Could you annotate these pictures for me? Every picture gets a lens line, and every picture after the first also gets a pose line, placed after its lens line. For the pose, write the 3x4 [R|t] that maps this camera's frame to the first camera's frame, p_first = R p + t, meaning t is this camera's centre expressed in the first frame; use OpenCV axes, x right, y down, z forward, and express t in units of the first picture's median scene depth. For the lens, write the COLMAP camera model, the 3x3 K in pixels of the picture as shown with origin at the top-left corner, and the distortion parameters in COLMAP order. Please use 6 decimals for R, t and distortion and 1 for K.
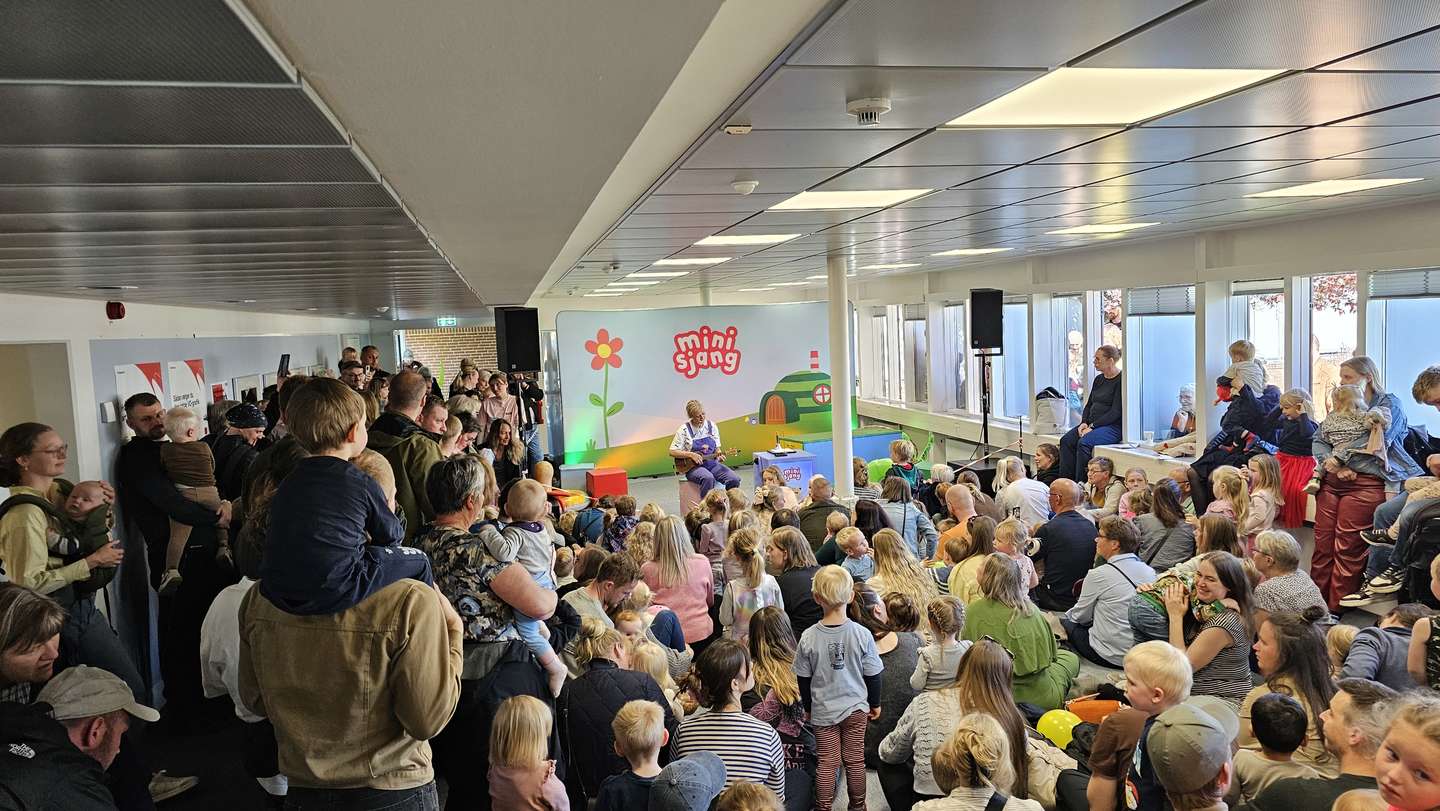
lens RADIAL K [[976.4, 0, 718.5], [0, 976.4, 405.9], [0, 0, 1]] dist [0.000325, 0.000635]
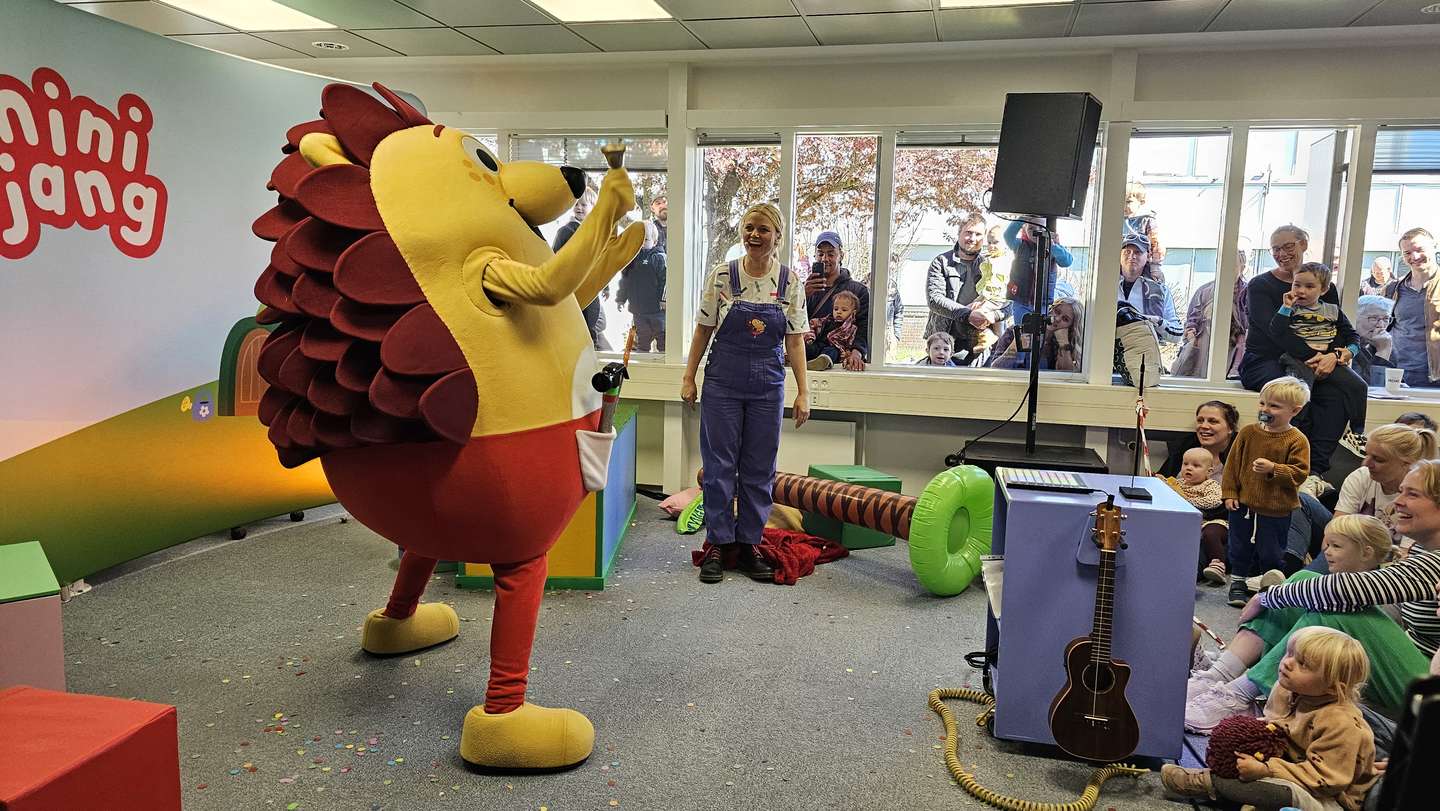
lens RADIAL K [[976.4, 0, 723.7], [0, 976.4, 404.6], [0, 0, 1]] dist [0.000325, 0.000635]
pose [[0.431809, -0.058191, 0.900086, -0.182298], [0.023957, 0.998305, 0.053048, 0.001374], [-0.901647, -0.001343, 0.432471, 0.711657]]
